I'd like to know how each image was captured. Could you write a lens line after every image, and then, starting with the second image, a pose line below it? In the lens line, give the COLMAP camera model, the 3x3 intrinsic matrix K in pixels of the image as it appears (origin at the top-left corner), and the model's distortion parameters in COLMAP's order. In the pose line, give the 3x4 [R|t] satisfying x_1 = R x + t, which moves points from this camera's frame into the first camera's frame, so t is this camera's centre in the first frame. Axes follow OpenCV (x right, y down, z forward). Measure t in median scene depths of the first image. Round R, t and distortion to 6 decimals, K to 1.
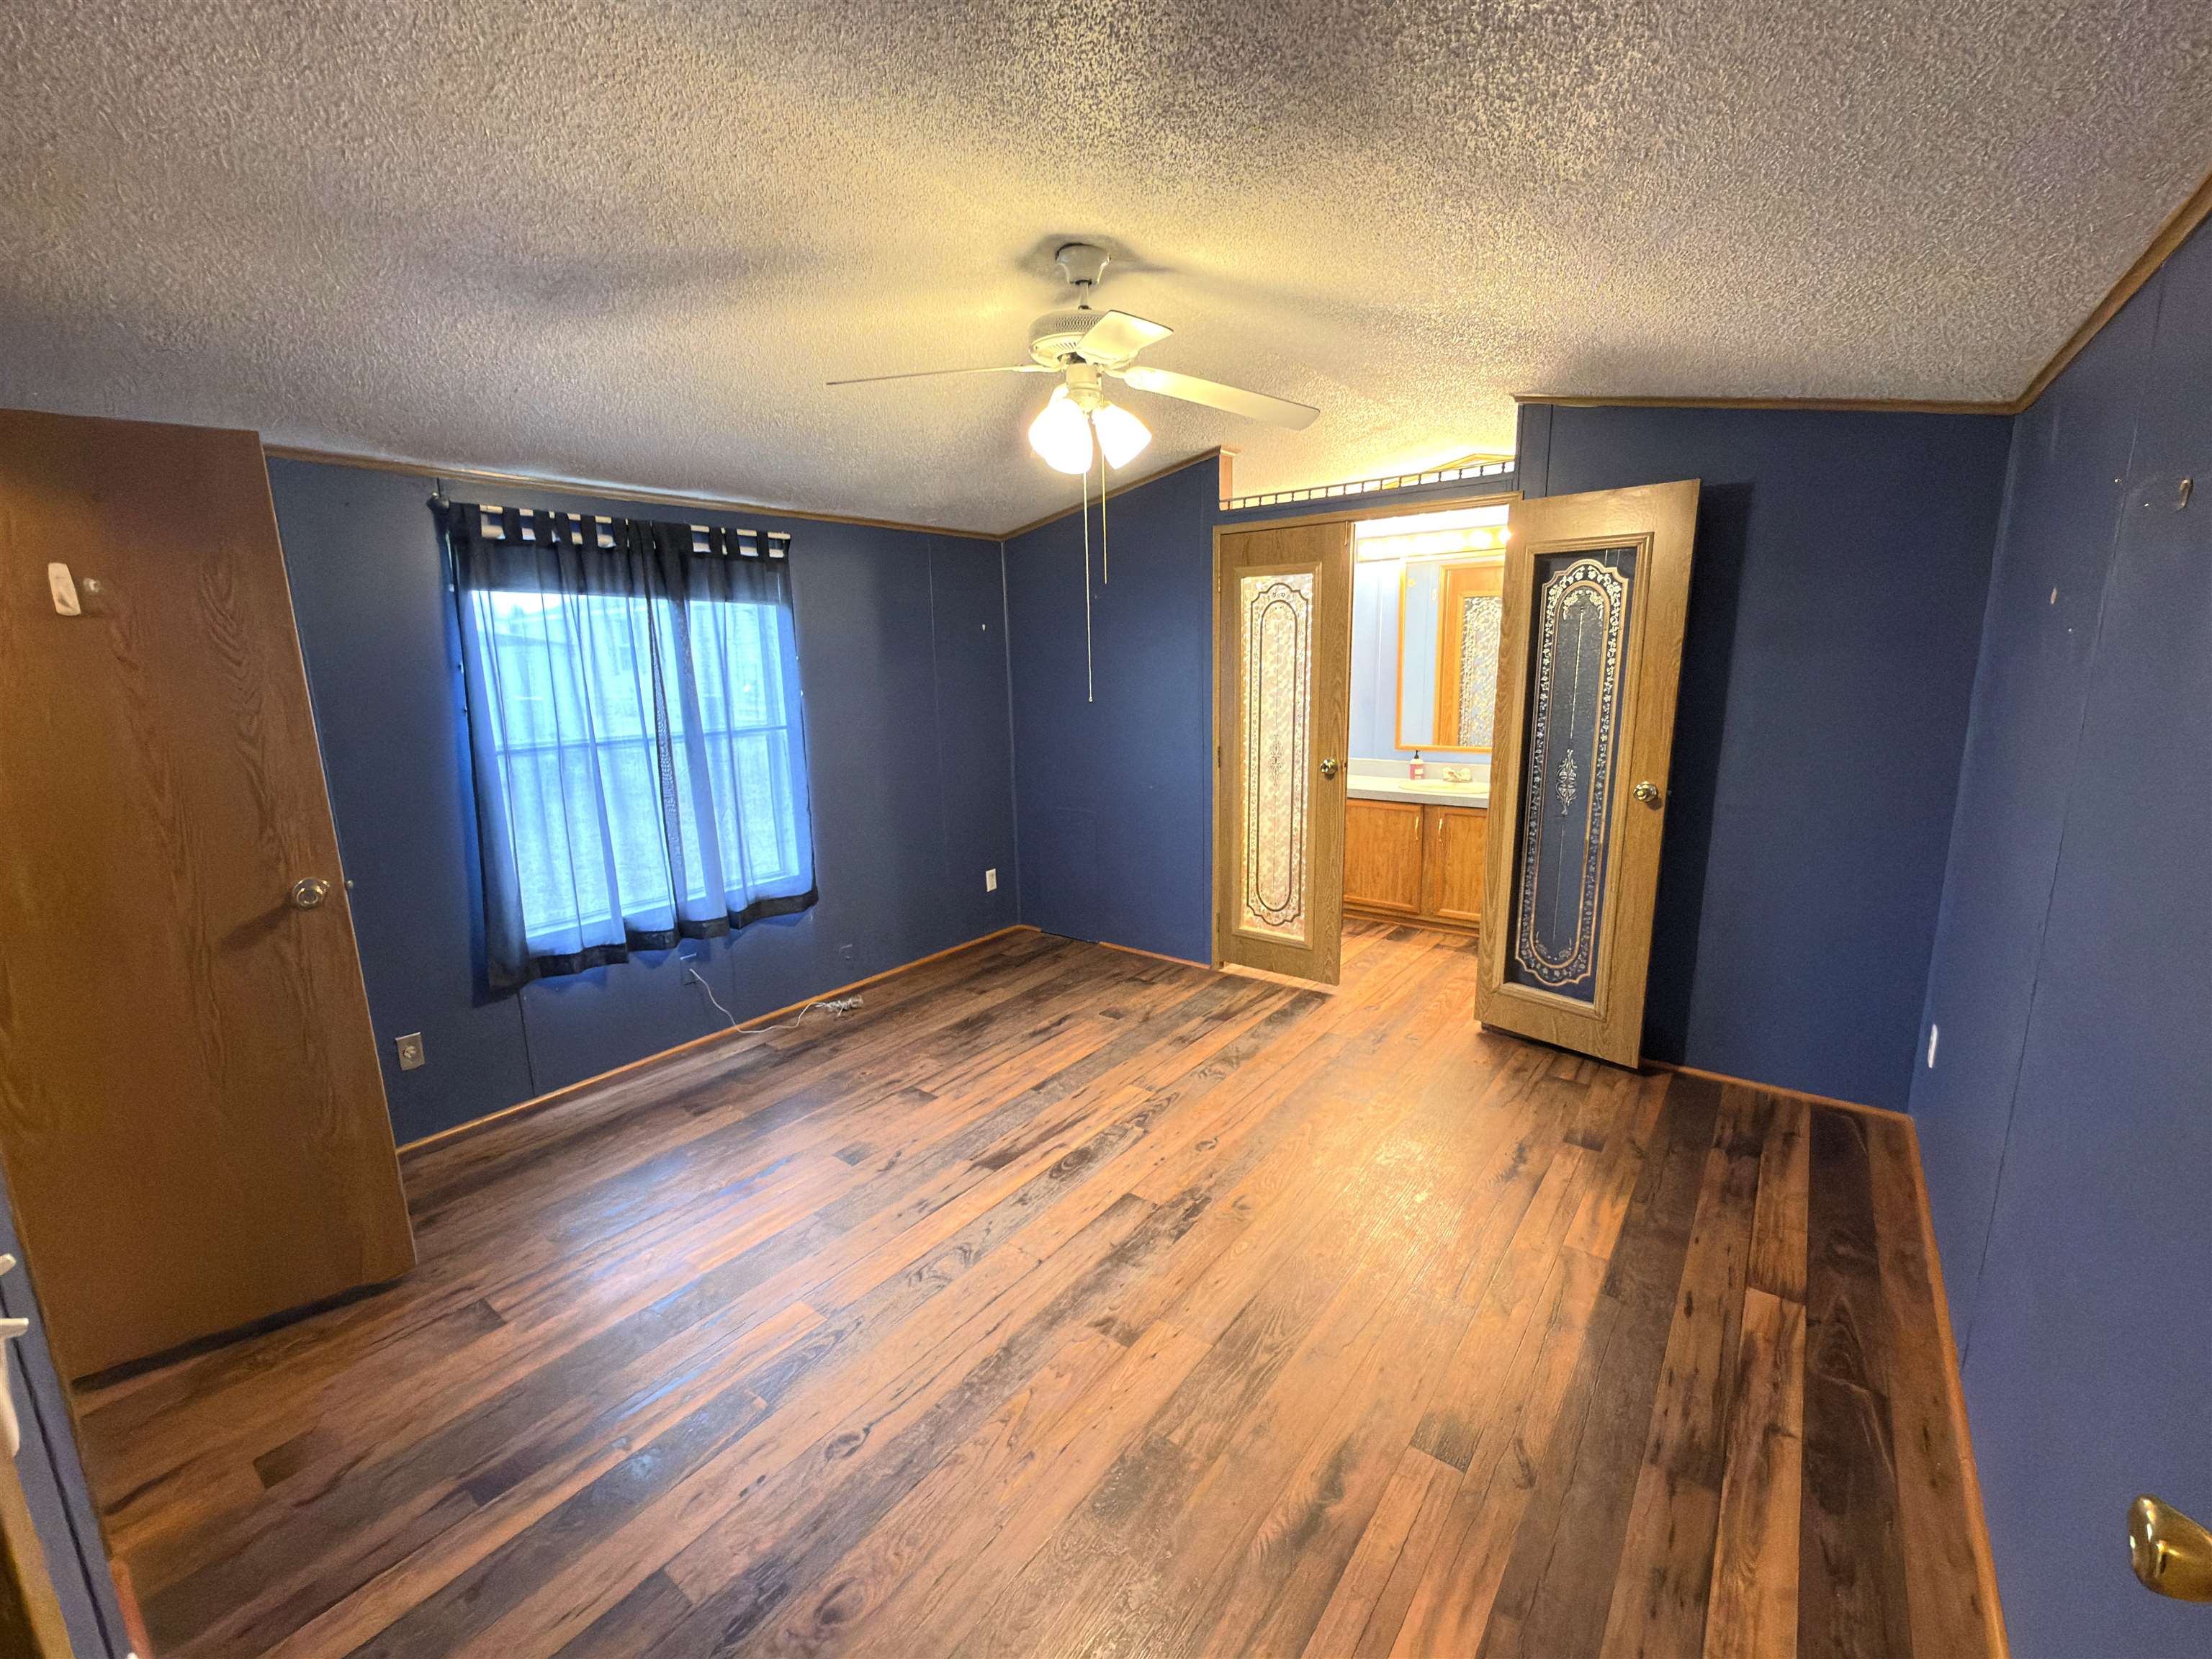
lens RADIAL K [[886.4, 0, 1111.0], [0, 886.4, 824.2], [0, 0, 1]] dist [0.003408, -0.000730]
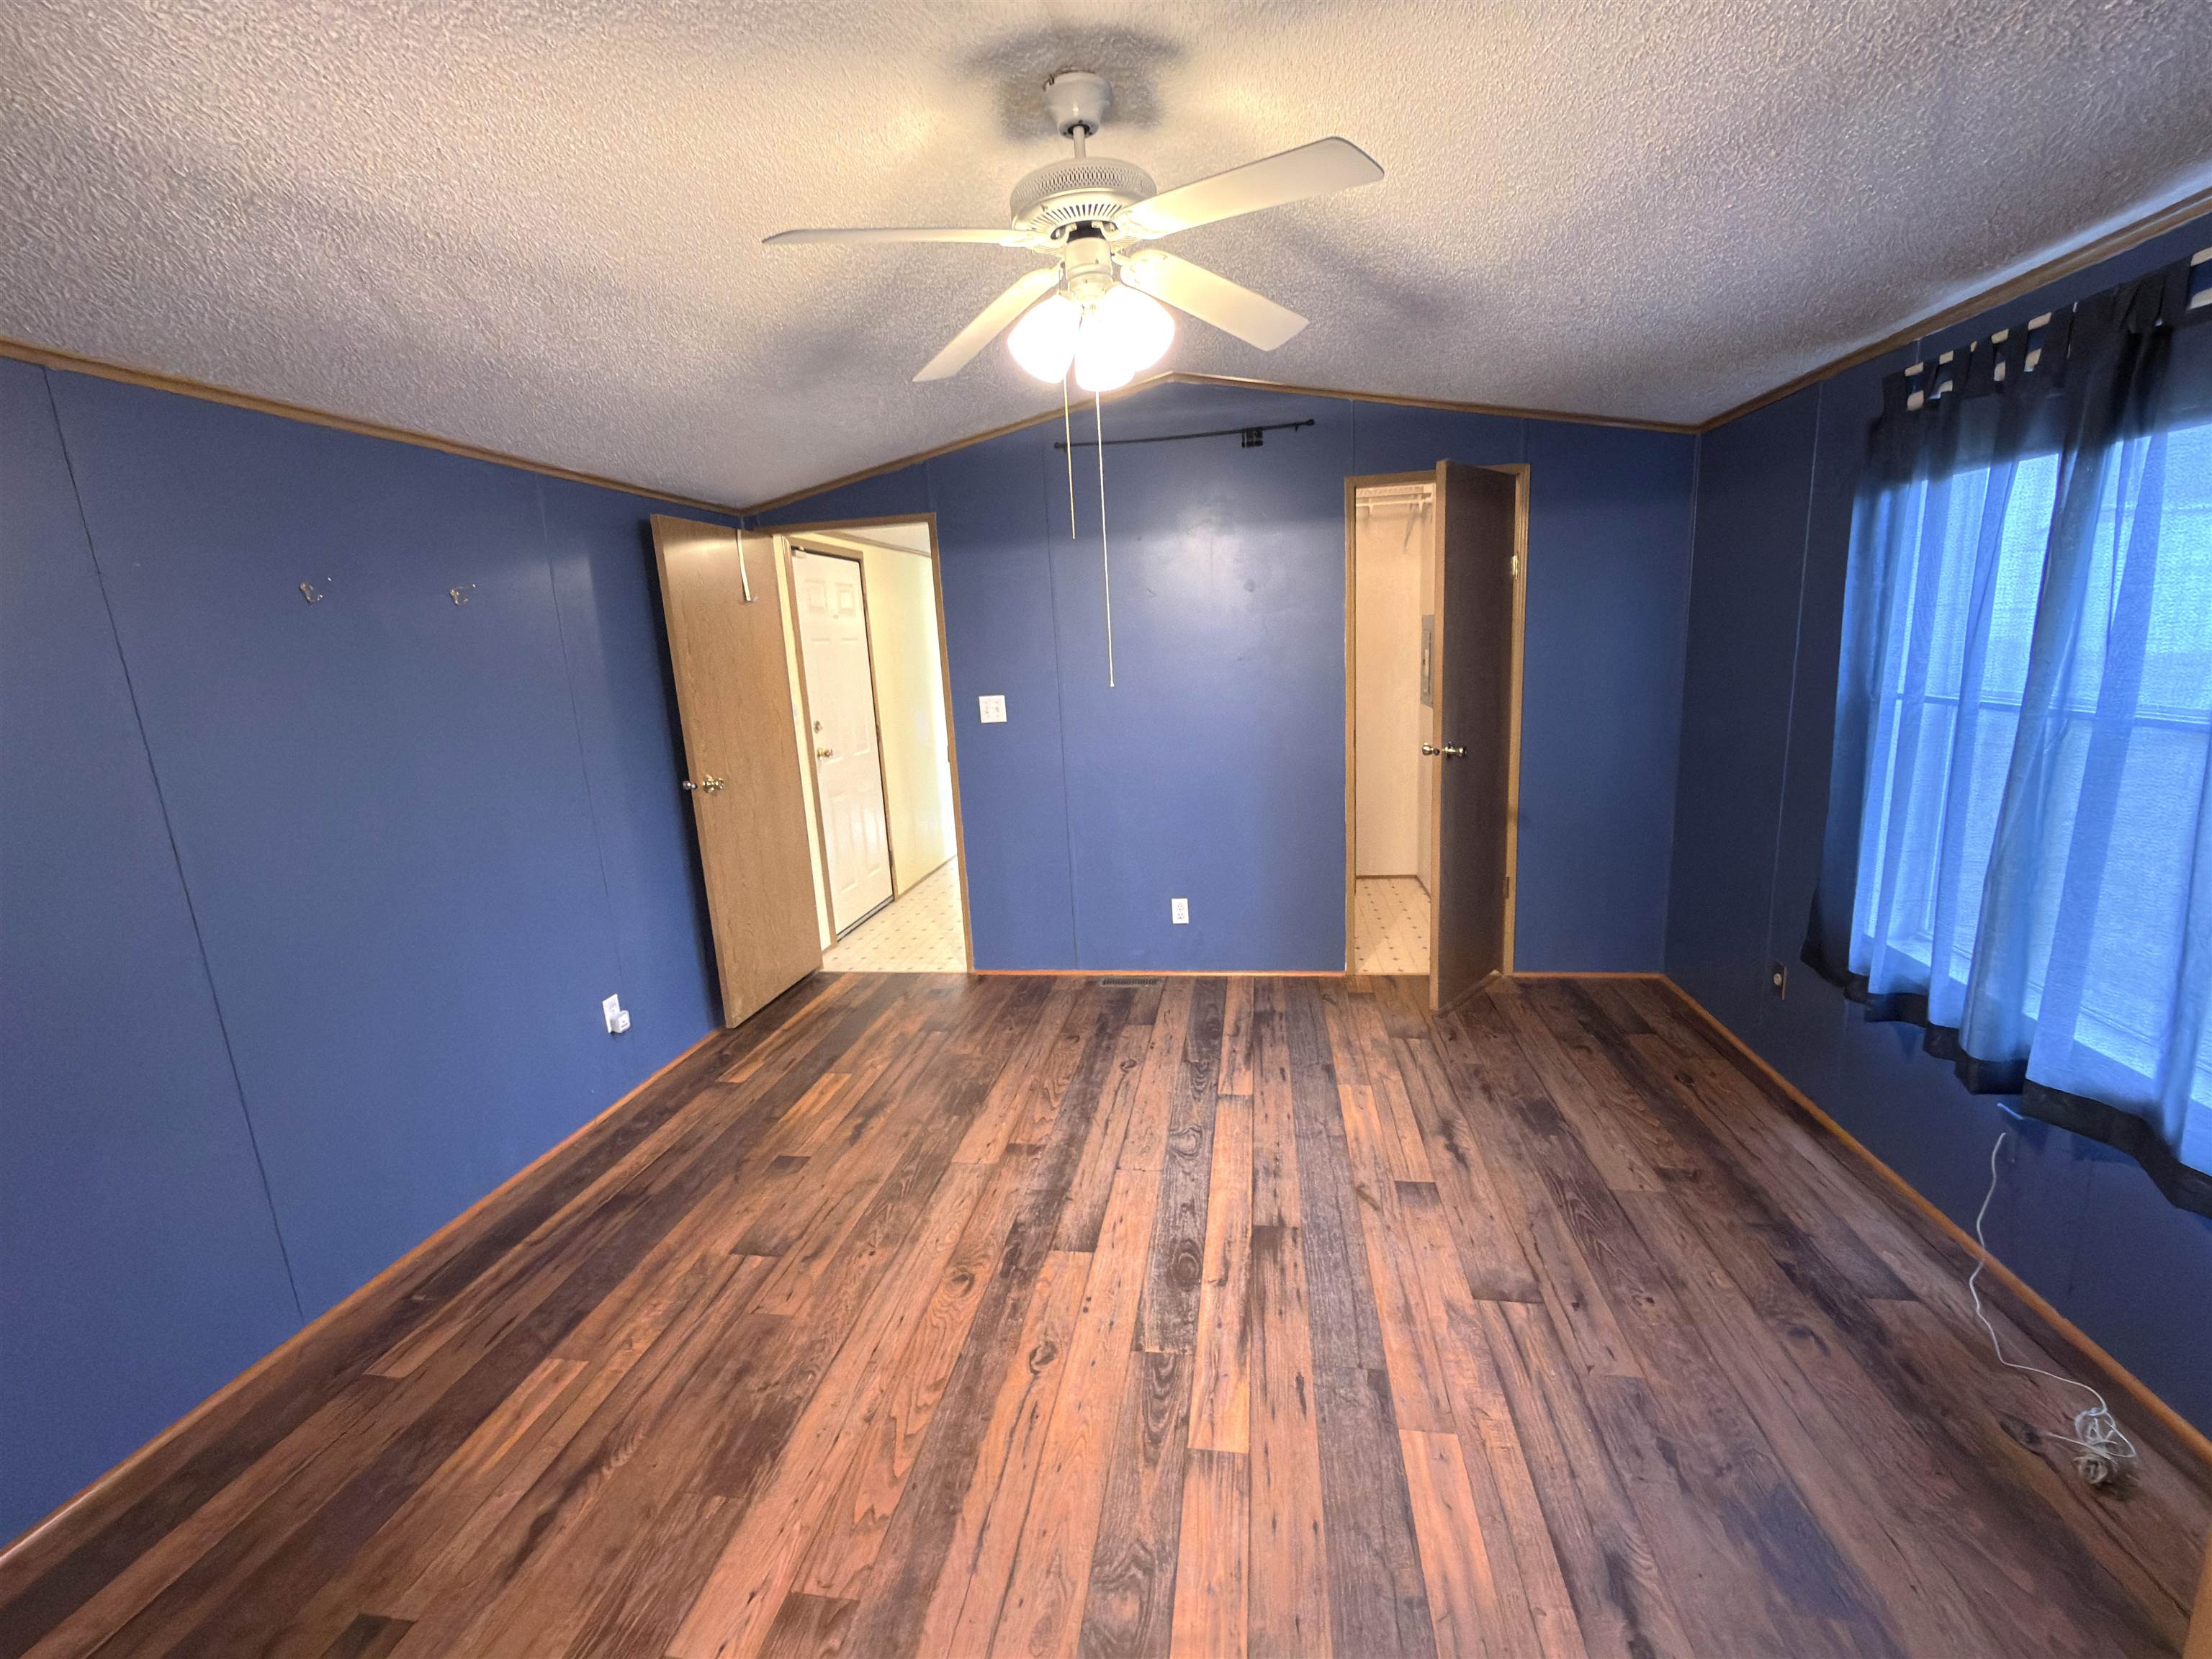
lens RADIAL K [[886.4, 0, 1101.7], [0, 886.4, 821.8], [0, 0, 1]] dist [0.003408, -0.000730]
pose [[-0.874224, 0.168085, -0.455500, 0.312795], [-0.018216, 0.926148, 0.376721, -0.281292], [0.485182, 0.337636, -0.806598, 1.445619]]
